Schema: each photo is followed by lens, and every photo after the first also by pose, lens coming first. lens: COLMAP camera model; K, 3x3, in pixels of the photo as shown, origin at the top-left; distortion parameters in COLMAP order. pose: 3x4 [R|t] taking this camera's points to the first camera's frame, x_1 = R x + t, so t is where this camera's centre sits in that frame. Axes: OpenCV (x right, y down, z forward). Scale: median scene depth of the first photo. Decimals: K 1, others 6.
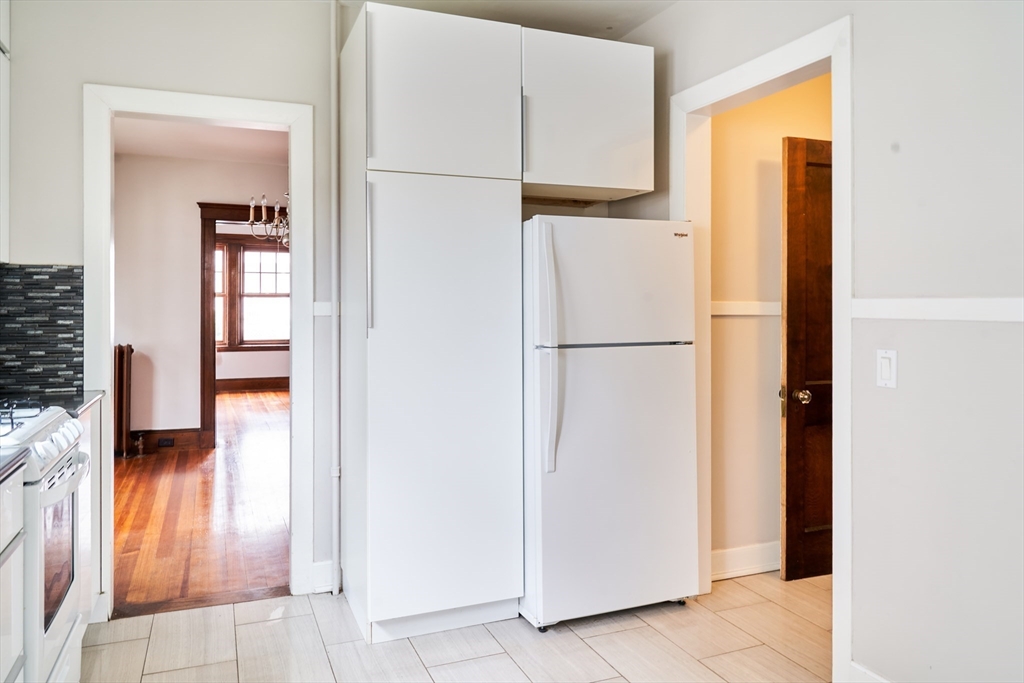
lens RADIAL K [[739.5, 0, 509.8], [0, 739.5, 305.0], [0, 0, 1]] dist [0.008071, 0.002505]
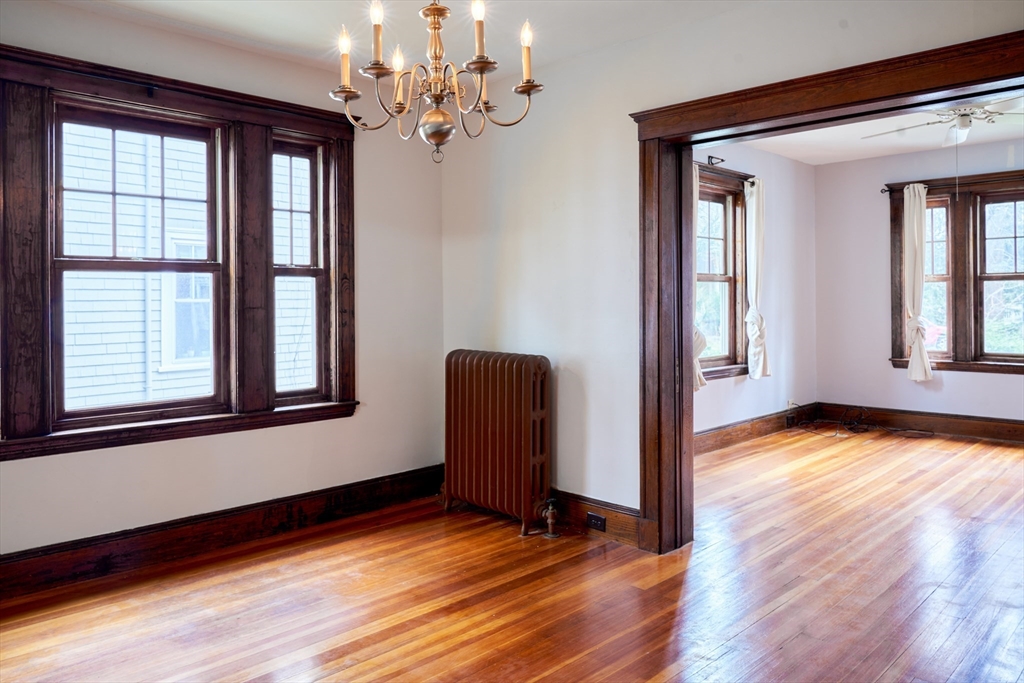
lens RADIAL K [[739.5, 0, 509.8], [0, 739.5, 305.0], [0, 0, 1]] dist [0.008071, 0.002505]
pose [[0.402663, -0.002401, -0.915345, 0.036847], [0.010927, 0.999938, 0.002184, 0.003735], [0.915283, -0.010881, 0.402664, 0.414681]]
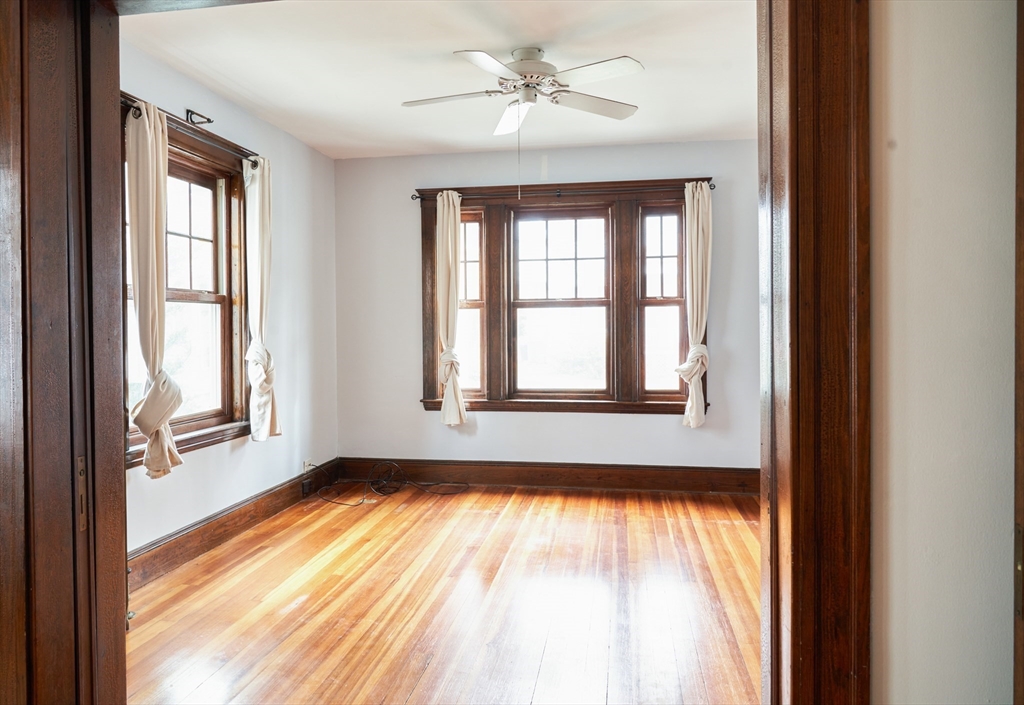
lens RADIAL K [[775.1, 0, 508.4], [0, 775.1, 336.8], [0, 0, 1]] dist [-0.002397, -0.003338]
pose [[0.861327, -0.003528, -0.508038, -0.085569], [0.011409, 0.999858, 0.012399, 0.003496], [0.507923, -0.016476, 0.861245, 0.530192]]
